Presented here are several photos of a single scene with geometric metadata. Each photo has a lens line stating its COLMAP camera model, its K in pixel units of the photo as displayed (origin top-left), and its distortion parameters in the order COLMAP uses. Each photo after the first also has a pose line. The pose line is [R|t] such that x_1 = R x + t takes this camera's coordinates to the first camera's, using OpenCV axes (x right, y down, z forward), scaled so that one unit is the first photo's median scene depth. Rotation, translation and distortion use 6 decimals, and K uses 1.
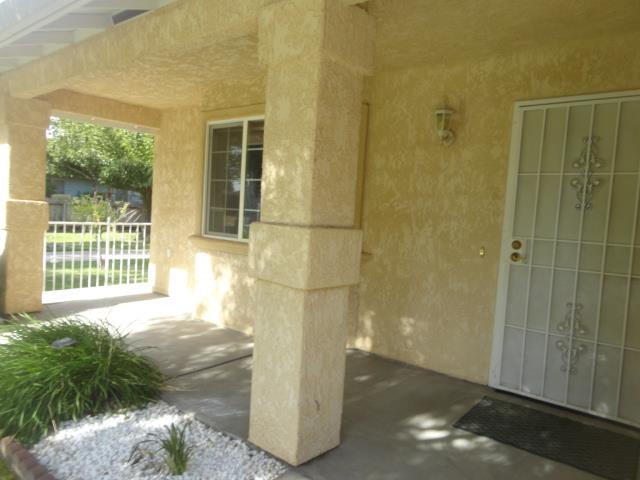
lens RADIAL K [[471.9, 0, 320.0], [0, 471.9, 240.0], [0, 0, 1]] dist [-0.002934, 0.002788]
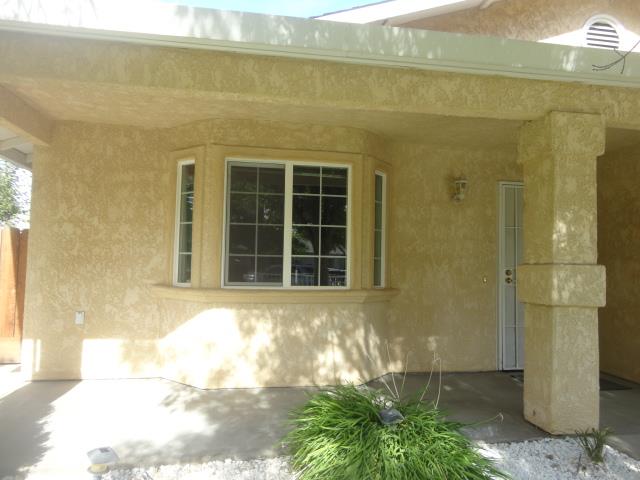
lens RADIAL K [[471.9, 0, 320.0], [0, 471.9, 240.0], [0, 0, 1]] dist [-0.002934, 0.002788]
pose [[0.648461, -0.005876, 0.761225, -0.991466], [0.066552, 0.996579, -0.049001, -0.052615], [-0.758333, 0.082436, 0.646633, 0.390694]]
